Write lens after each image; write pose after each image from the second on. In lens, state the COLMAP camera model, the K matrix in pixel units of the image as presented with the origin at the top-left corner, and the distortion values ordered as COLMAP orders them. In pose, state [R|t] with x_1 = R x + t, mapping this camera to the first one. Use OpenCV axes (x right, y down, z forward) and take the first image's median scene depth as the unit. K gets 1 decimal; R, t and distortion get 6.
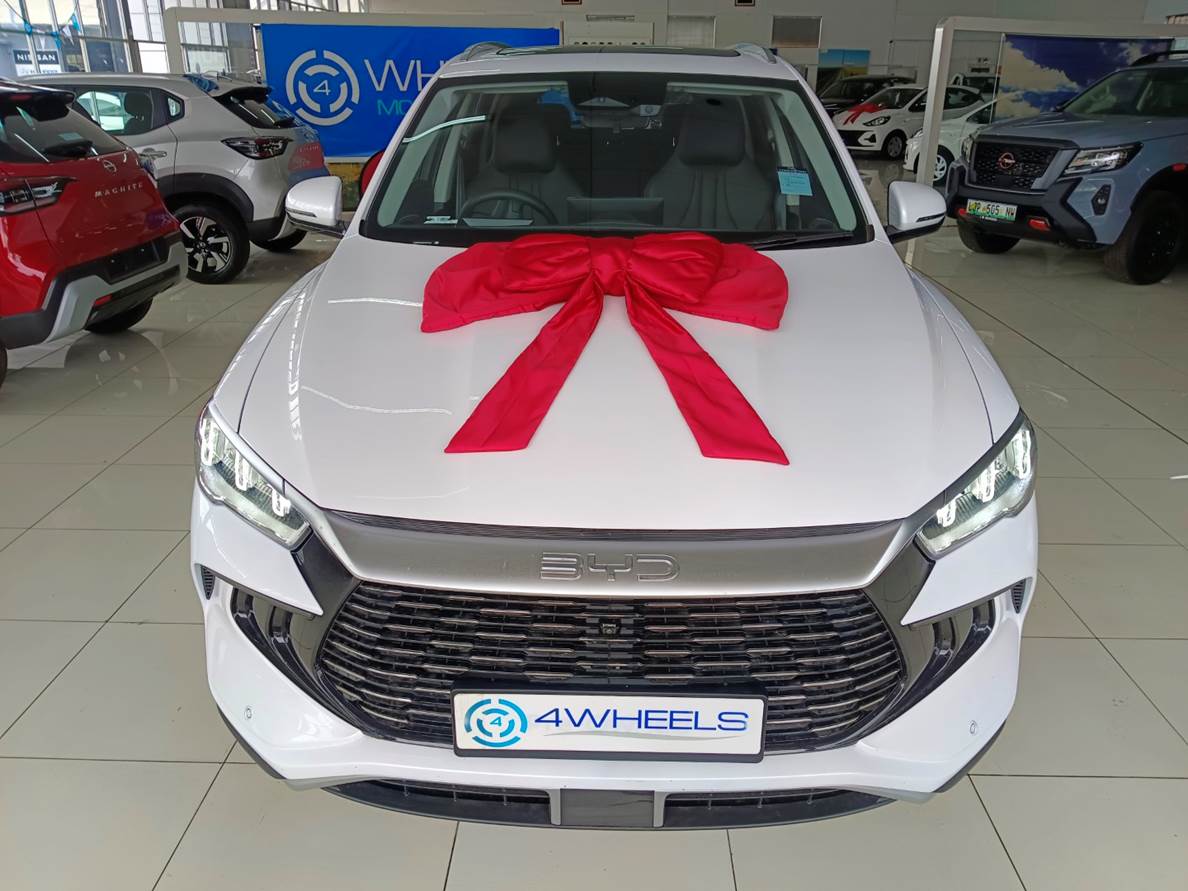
lens RADIAL K [[936.1, 0, 594.0], [0, 936.1, 445.5], [0, 0, 1]] dist [-0.007461, -0.018288]
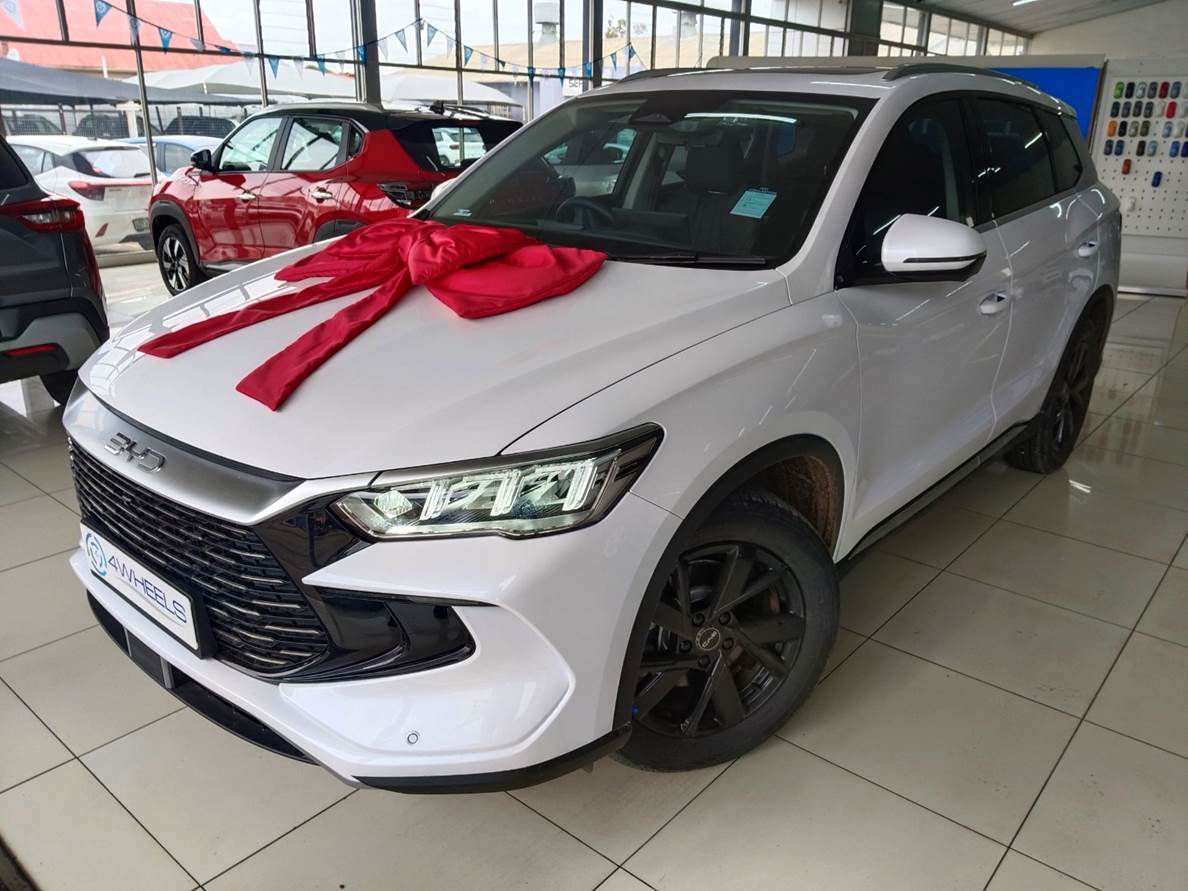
lens RADIAL K [[936.1, 0, 594.0], [0, 936.1, 445.5], [0, 0, 1]] dist [-0.007461, -0.018288]
pose [[0.776826, 0.223319, -0.588787, 1.153084], [-0.251045, 0.967318, 0.035670, -0.073140], [0.577510, 0.120102, 0.807501, 0.328072]]
